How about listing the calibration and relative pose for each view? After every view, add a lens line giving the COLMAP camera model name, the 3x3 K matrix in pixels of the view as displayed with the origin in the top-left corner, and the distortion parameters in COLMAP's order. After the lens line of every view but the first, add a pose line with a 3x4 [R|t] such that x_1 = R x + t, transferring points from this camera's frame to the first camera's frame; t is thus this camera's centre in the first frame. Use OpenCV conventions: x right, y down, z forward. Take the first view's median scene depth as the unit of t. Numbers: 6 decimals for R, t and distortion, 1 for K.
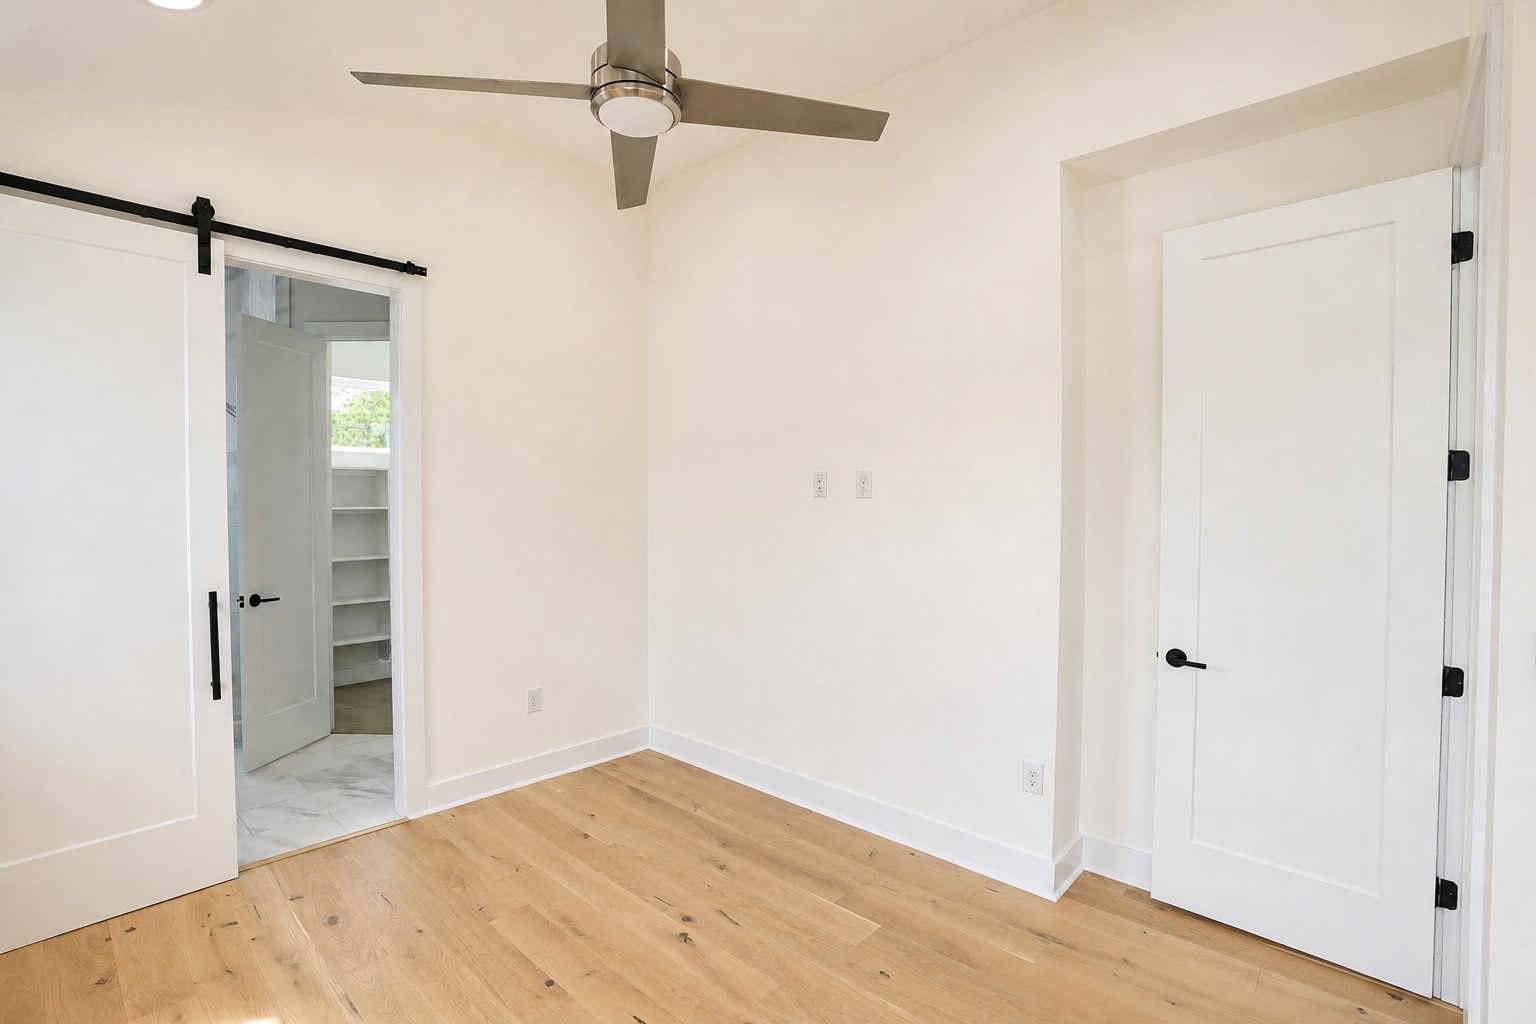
lens RADIAL K [[708.4, 0, 763.8], [0, 708.4, 513.3], [0, 0, 1]] dist [-0.051493, 0.038583]
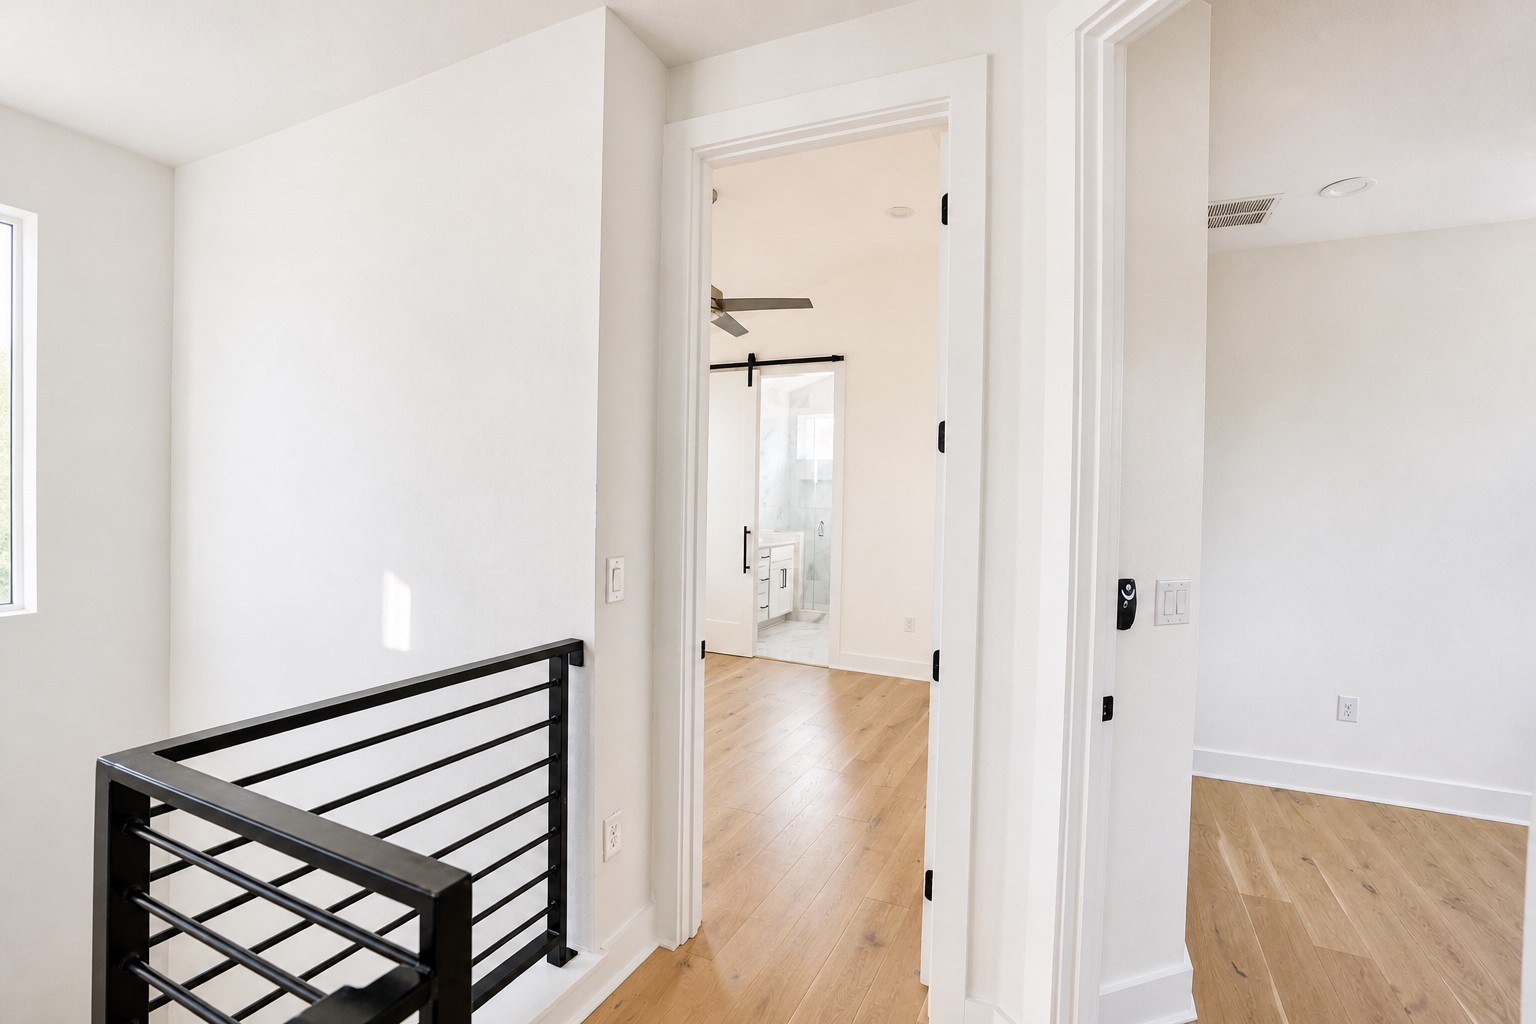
lens RADIAL K [[697.5, 0, 767.4], [0, 697.5, 505.7], [0, 0, 1]] dist [-0.083548, 0.036177]
pose [[0.296917, 0.010328, -0.954847, 1.257990], [-0.039145, 0.999233, -0.001365, 0.043690], [0.954101, 0.037782, 0.297093, 0.355711]]
